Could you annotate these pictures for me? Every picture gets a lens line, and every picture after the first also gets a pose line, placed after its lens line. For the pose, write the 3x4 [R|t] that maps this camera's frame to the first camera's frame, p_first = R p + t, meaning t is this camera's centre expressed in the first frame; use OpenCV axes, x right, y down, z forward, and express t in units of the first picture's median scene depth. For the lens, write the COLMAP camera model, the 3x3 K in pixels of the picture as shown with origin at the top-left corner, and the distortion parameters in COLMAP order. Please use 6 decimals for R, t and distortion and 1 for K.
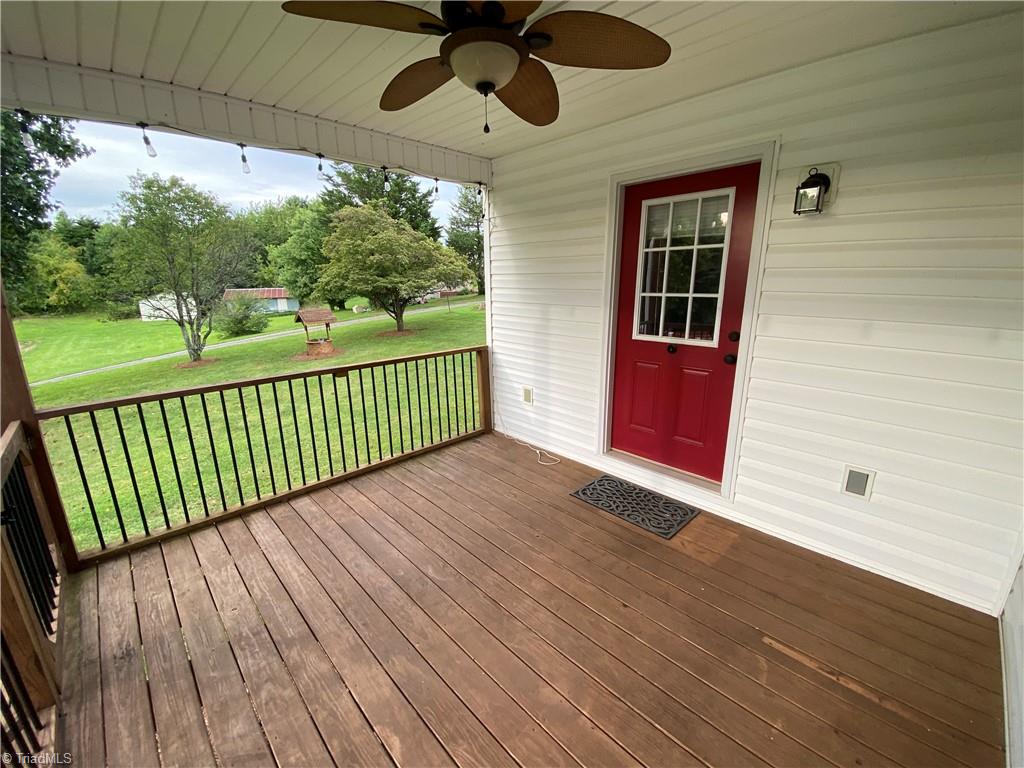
lens RADIAL K [[410.3, 0, 512.0], [0, 410.3, 384.0], [0, 0, 1]] dist [0.000888, -0.012988]
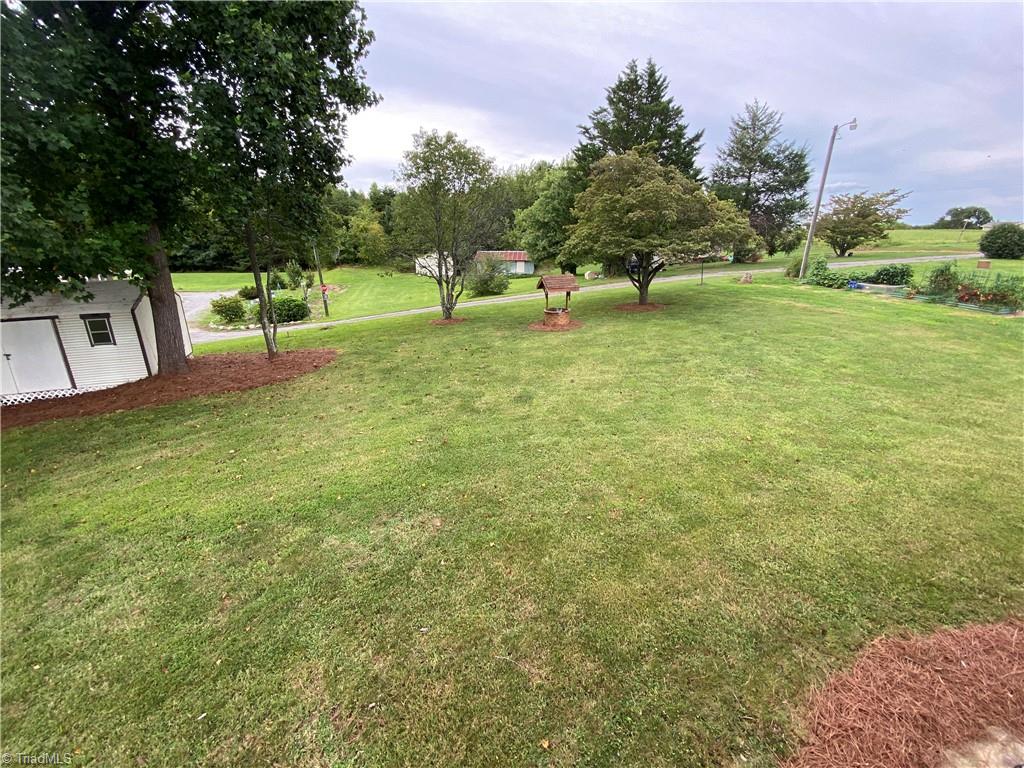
lens RADIAL K [[416.2, 0, 509.7], [0, 416.2, 382.0], [0, 0, 1]] dist [0.031095, -0.025453]
pose [[0.865650, 0.168748, -0.471354, -0.070291], [-0.136313, 0.985357, 0.102425, -0.019888], [0.481735, -0.024412, 0.875977, 0.093504]]
